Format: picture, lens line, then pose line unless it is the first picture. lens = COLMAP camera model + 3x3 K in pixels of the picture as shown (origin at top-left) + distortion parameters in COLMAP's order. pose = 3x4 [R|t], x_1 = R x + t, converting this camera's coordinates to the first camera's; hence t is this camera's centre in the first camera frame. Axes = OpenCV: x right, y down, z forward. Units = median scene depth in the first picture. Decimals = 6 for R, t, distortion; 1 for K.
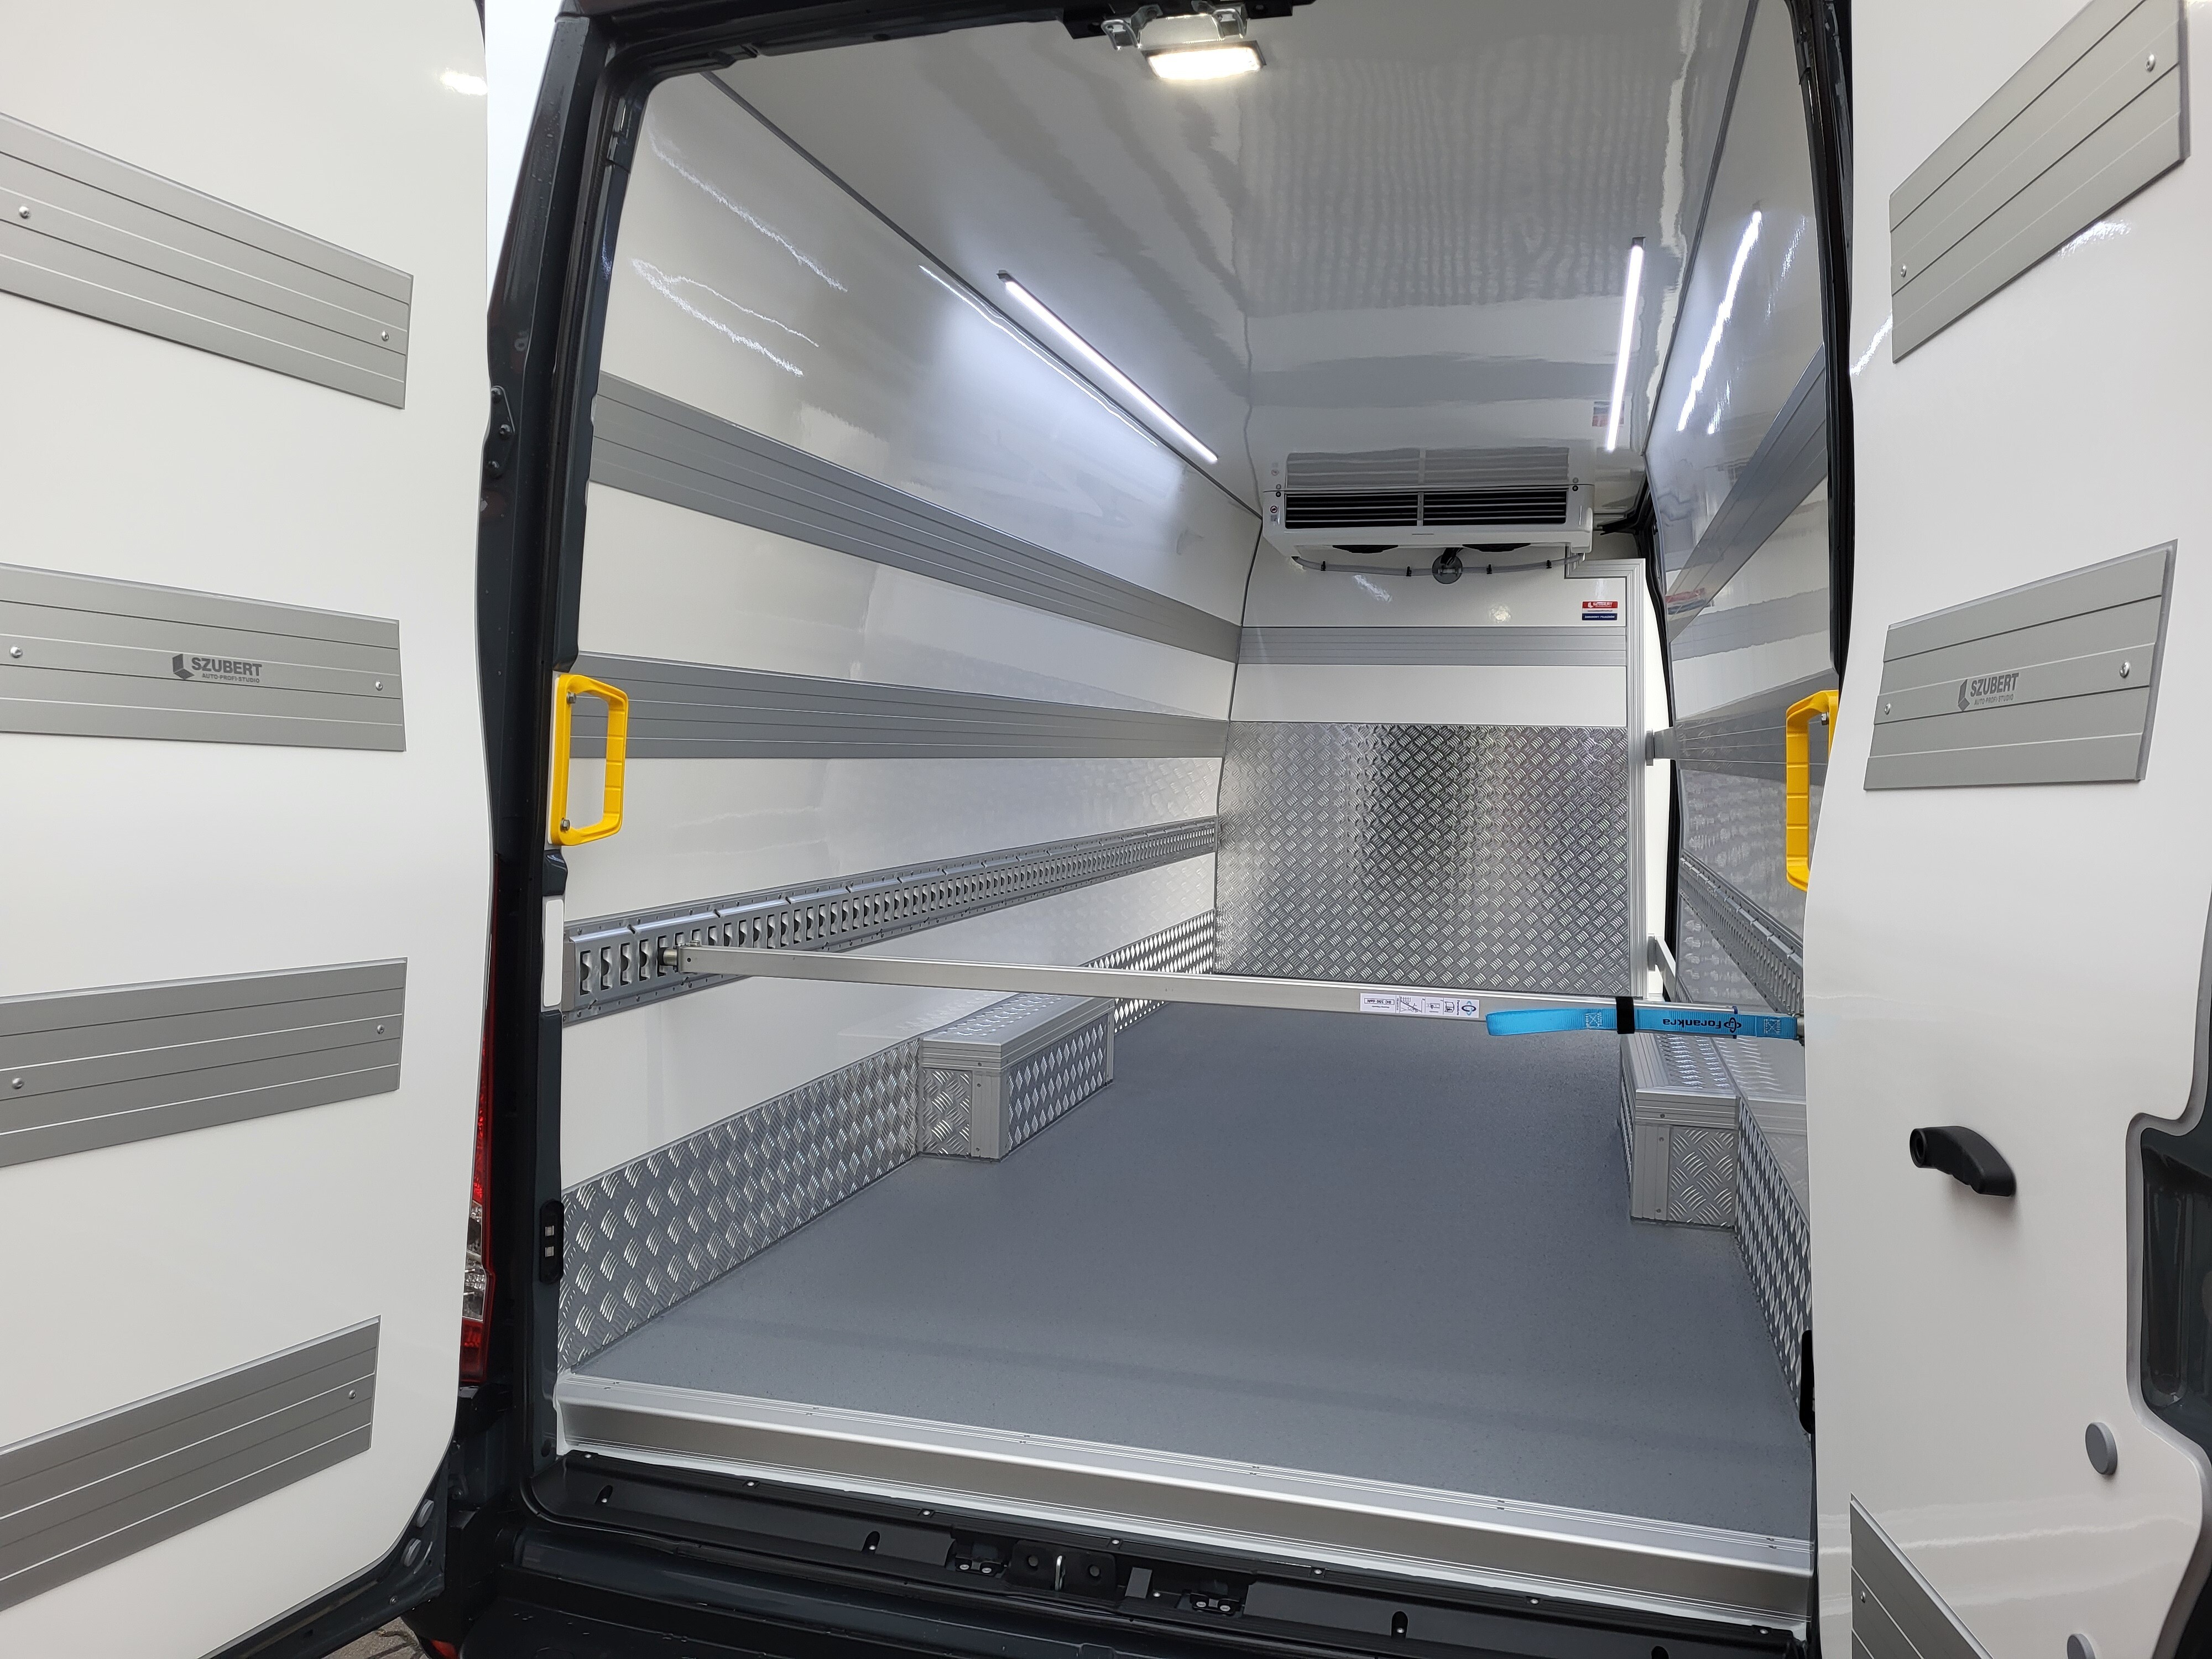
lens RADIAL K [[1672.4, 0, 1101.9], [0, 1672.4, 820.7], [0, 0, 1]] dist [0.055644, -0.054098]
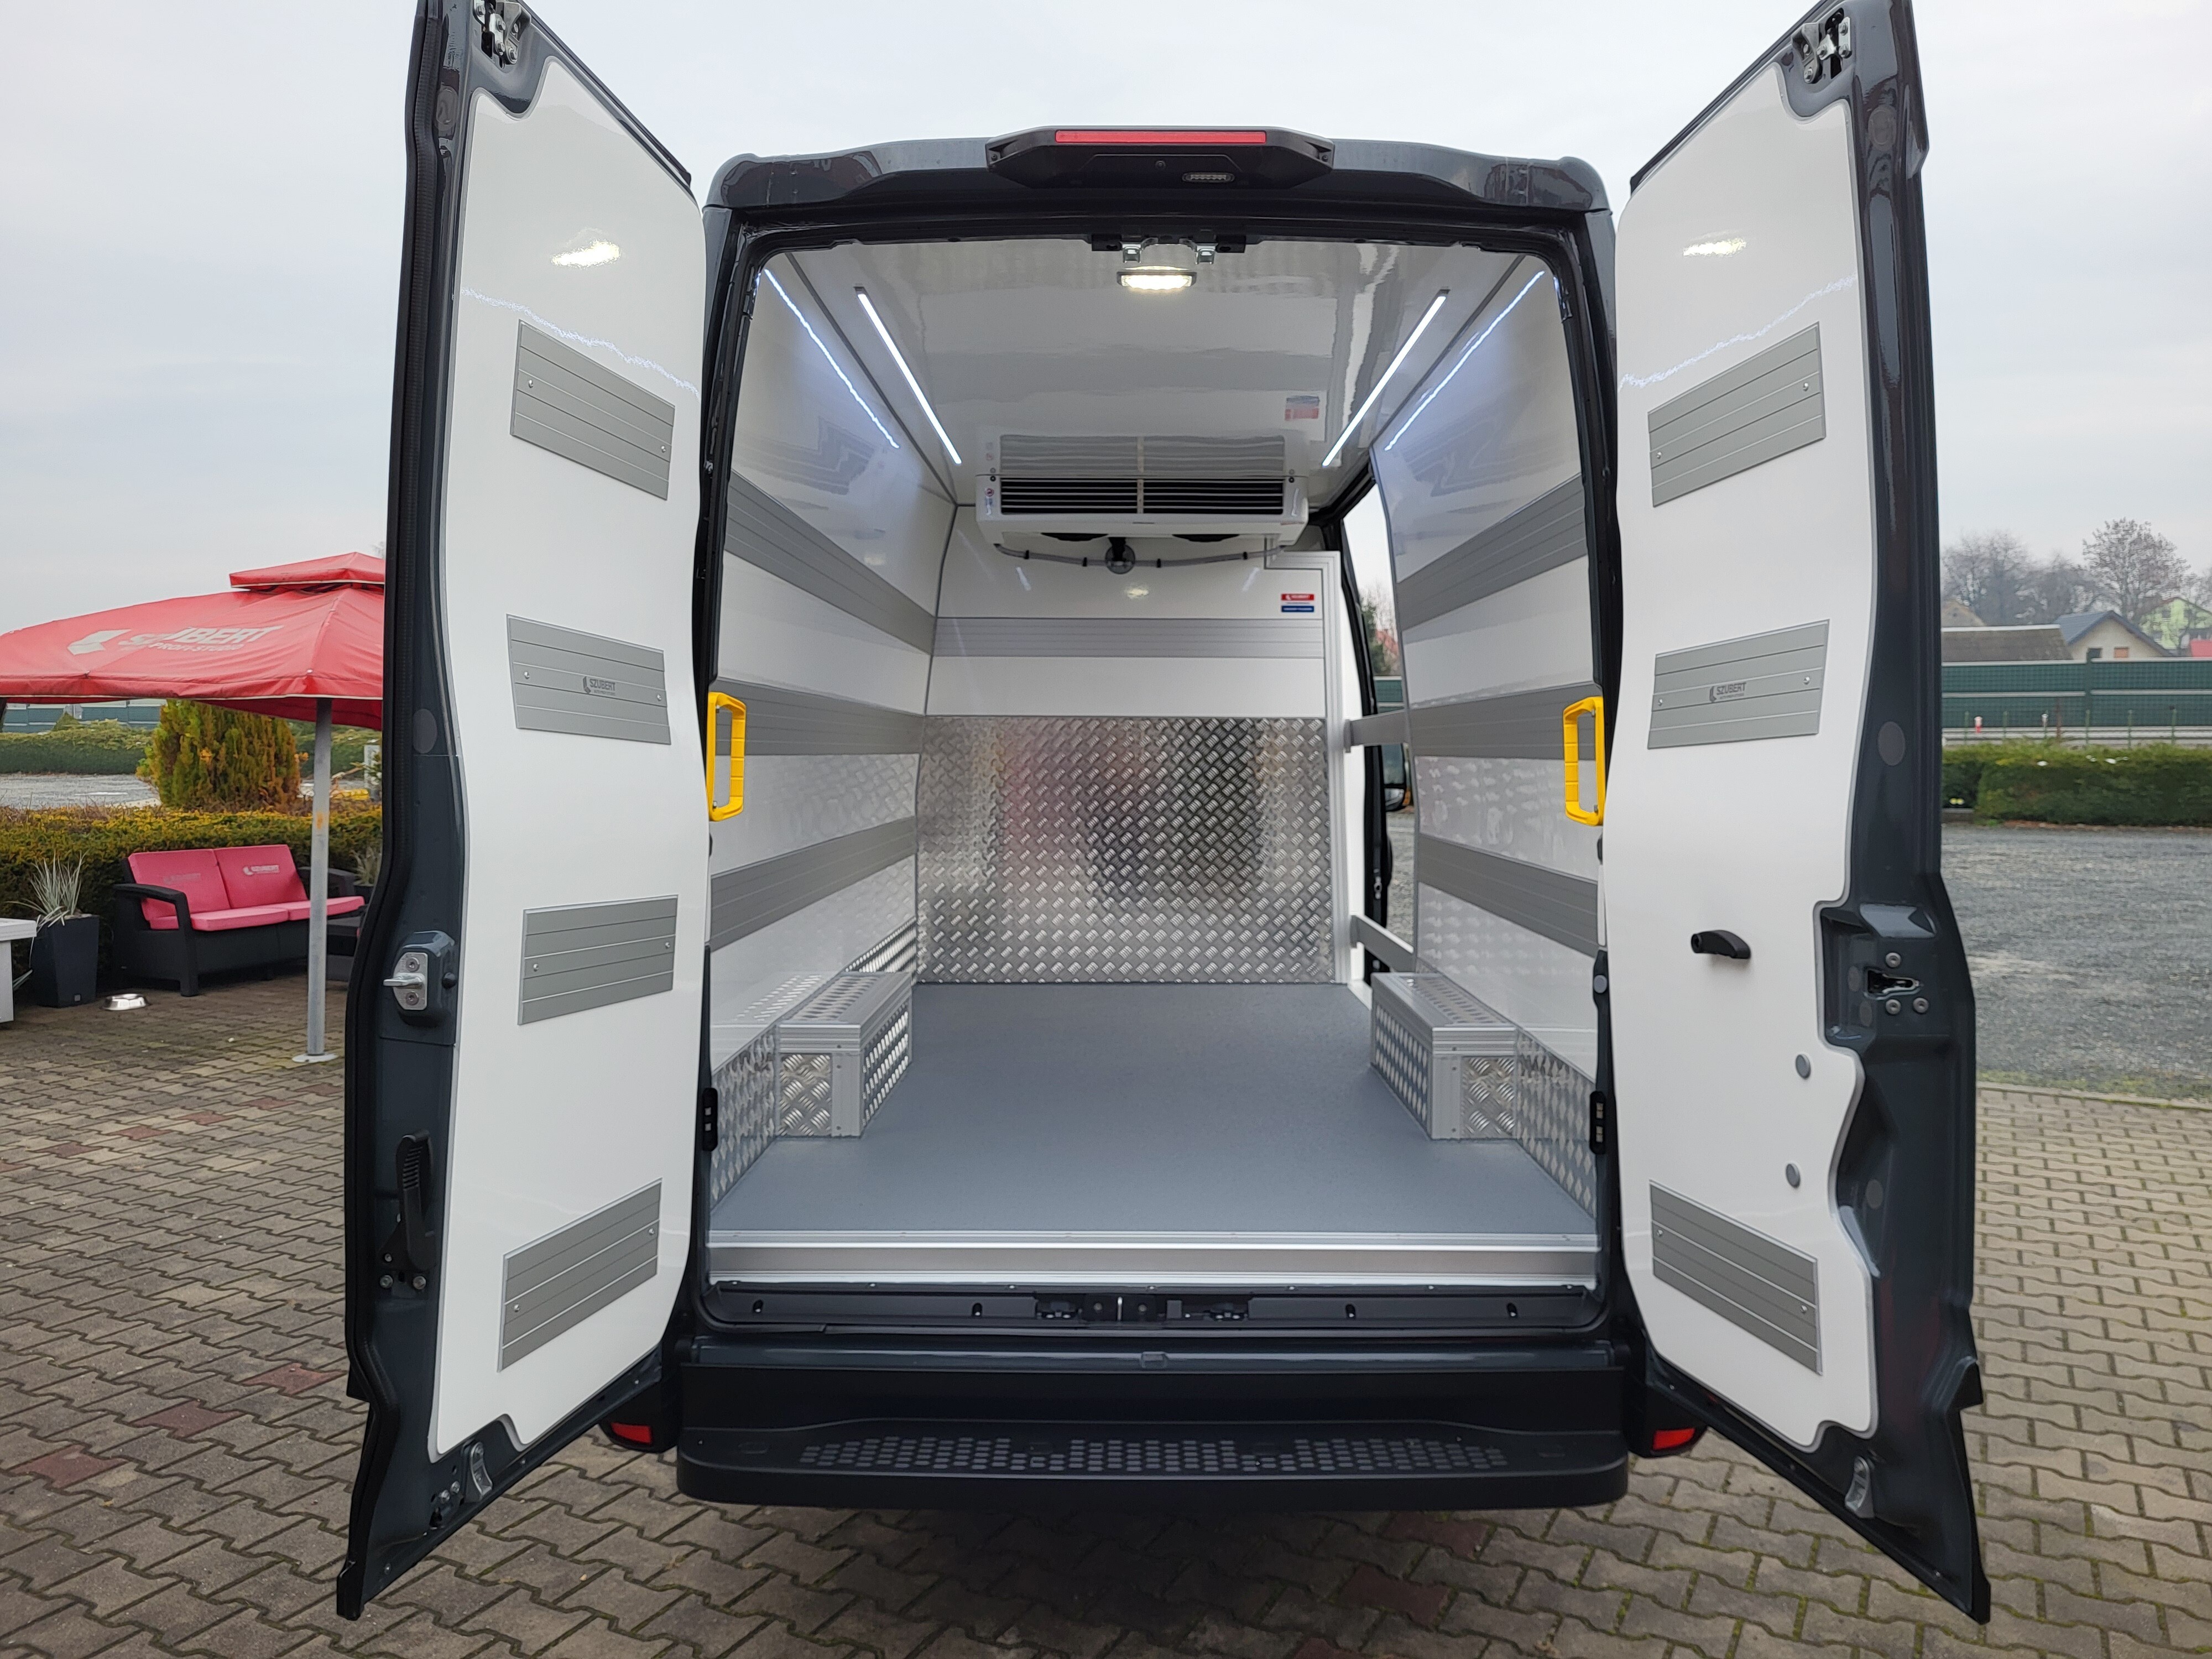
lens RADIAL K [[1661.7, 0, 1143.1], [0, 1661.7, 794.4], [0, 0, 1]] dist [0.044402, -0.038518]
pose [[0.966852, -0.023759, 0.254231, -0.323002], [0.027276, 0.999575, -0.010317, 0.016927], [-0.253878, 0.016909, 0.967088, -0.357476]]
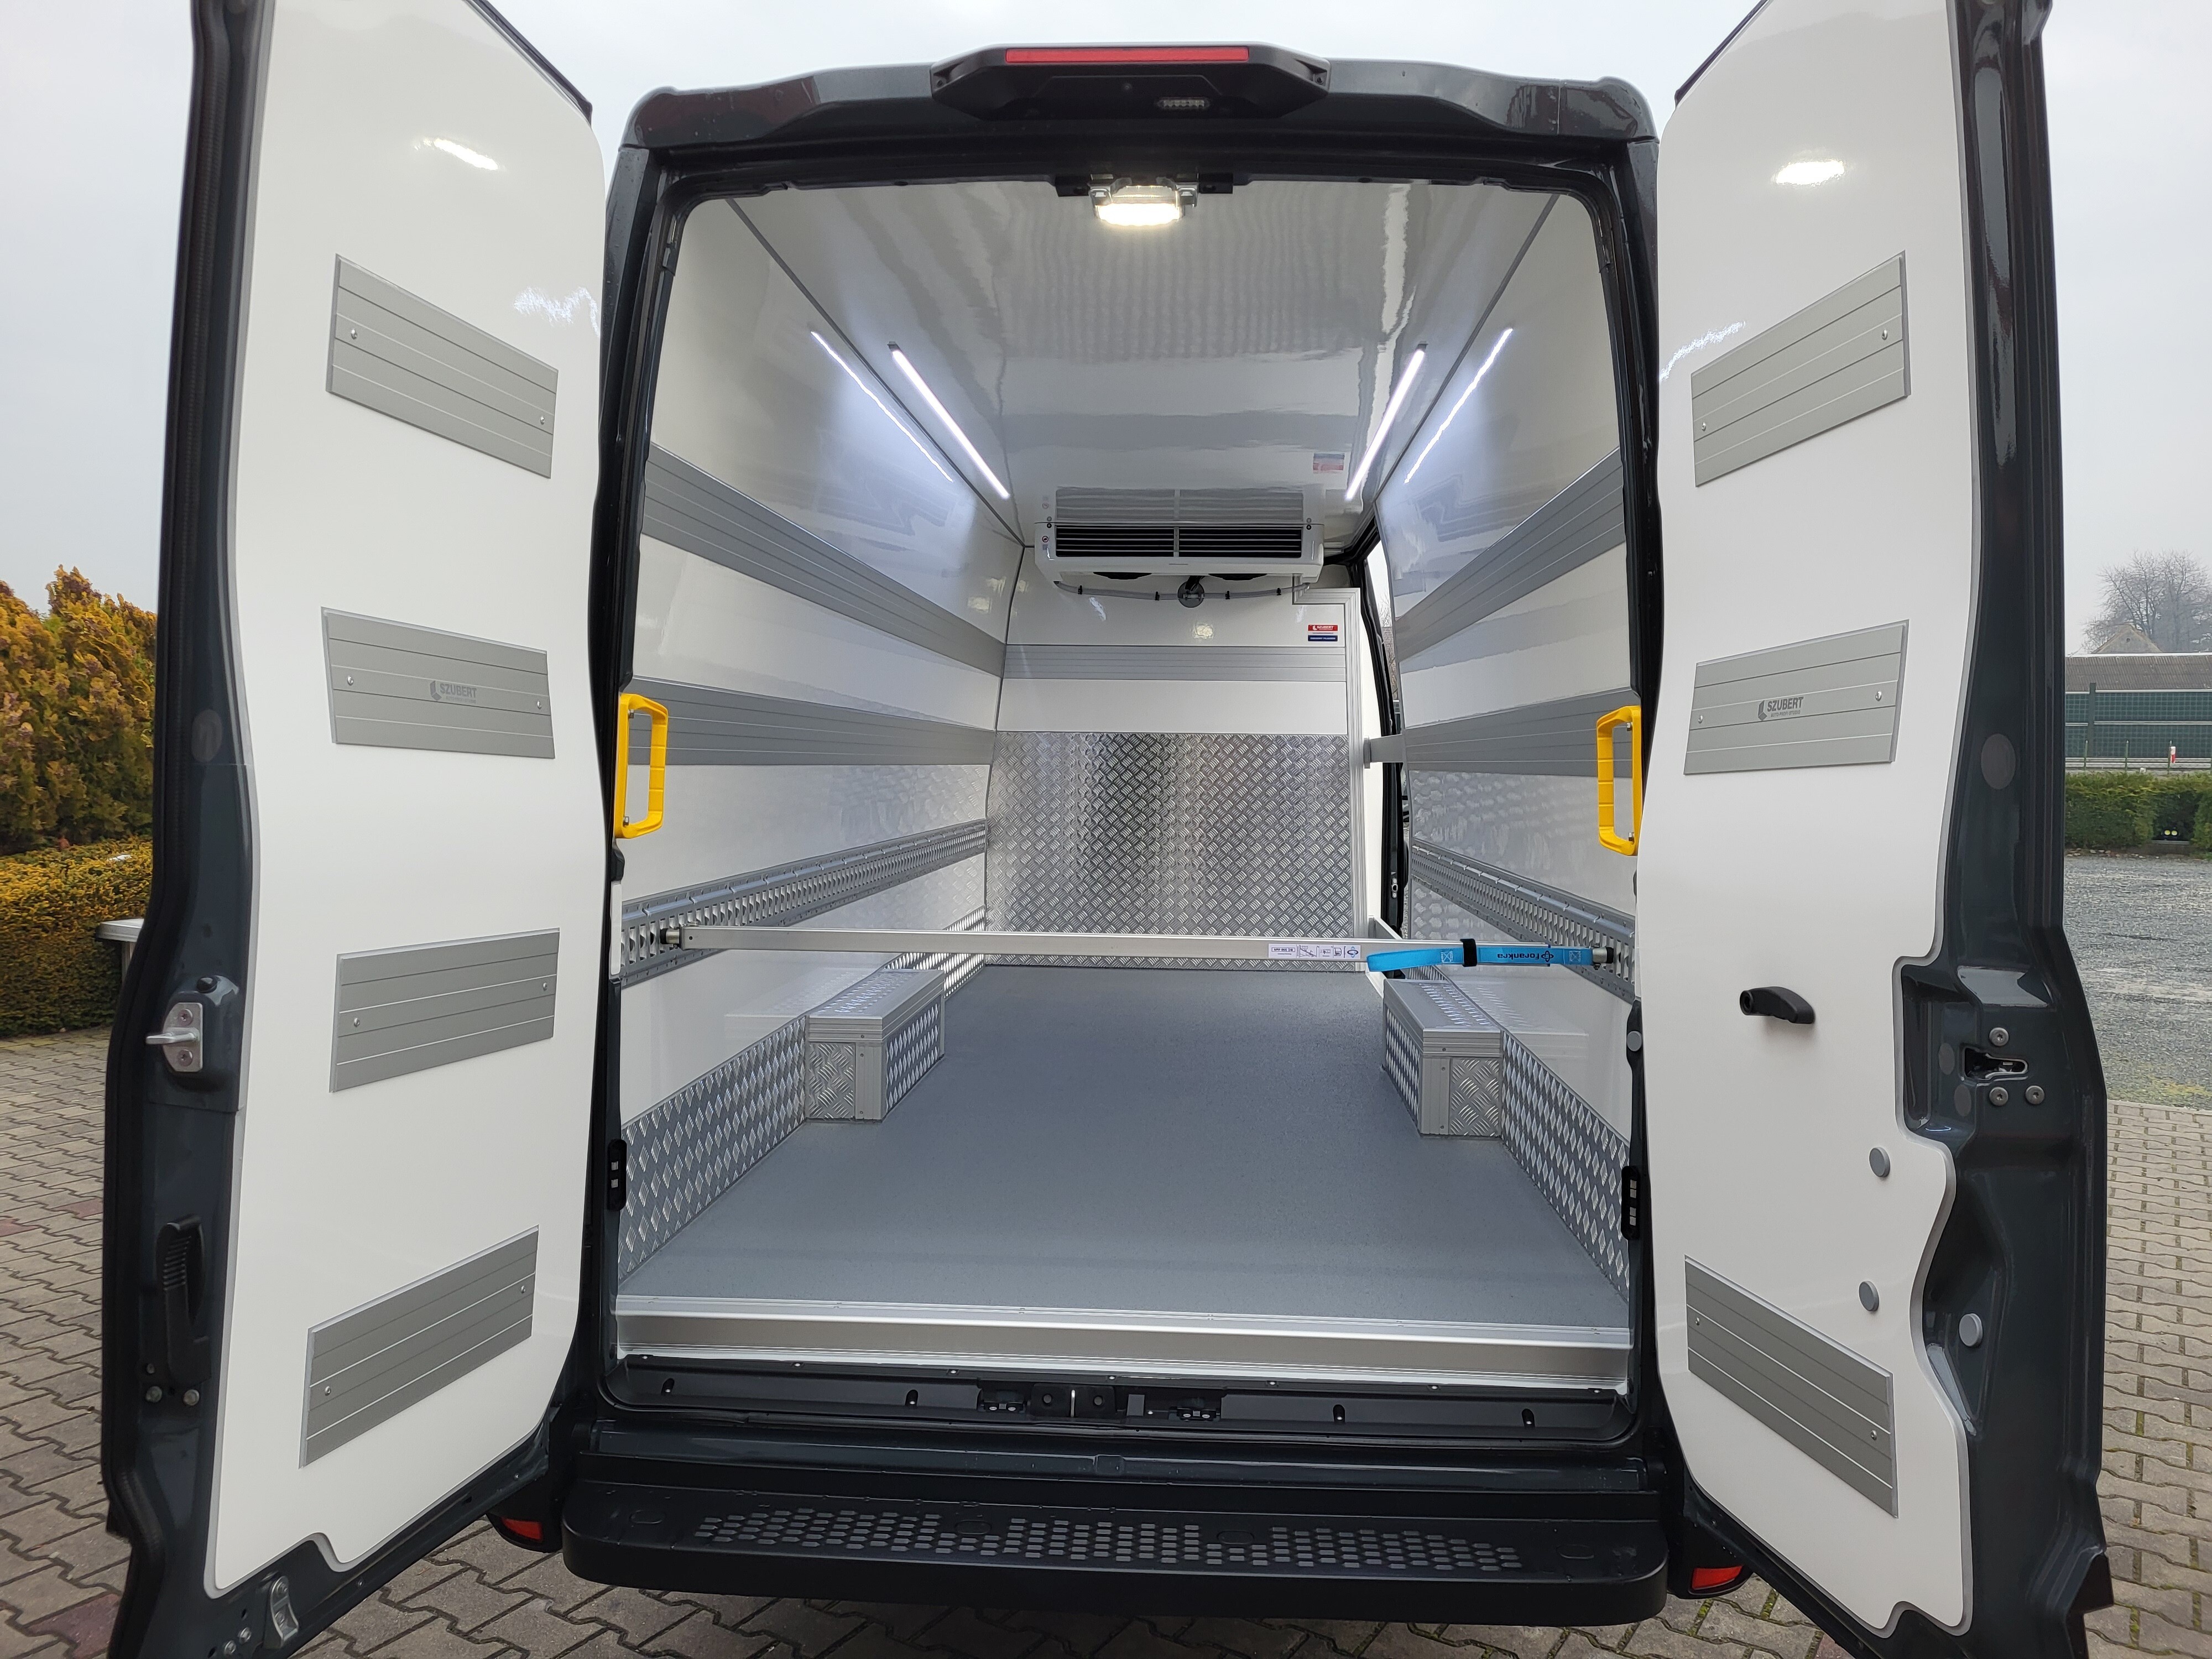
lens RADIAL K [[1671.0, 0, 1100.2], [0, 1671.0, 805.0], [0, 0, 1]] dist [0.050932, -0.040664]
pose [[0.979581, -0.014081, 0.200556, -0.226242], [0.017159, 0.999760, -0.013620, 0.013030], [-0.200316, 0.016783, 0.979588, -0.221518]]
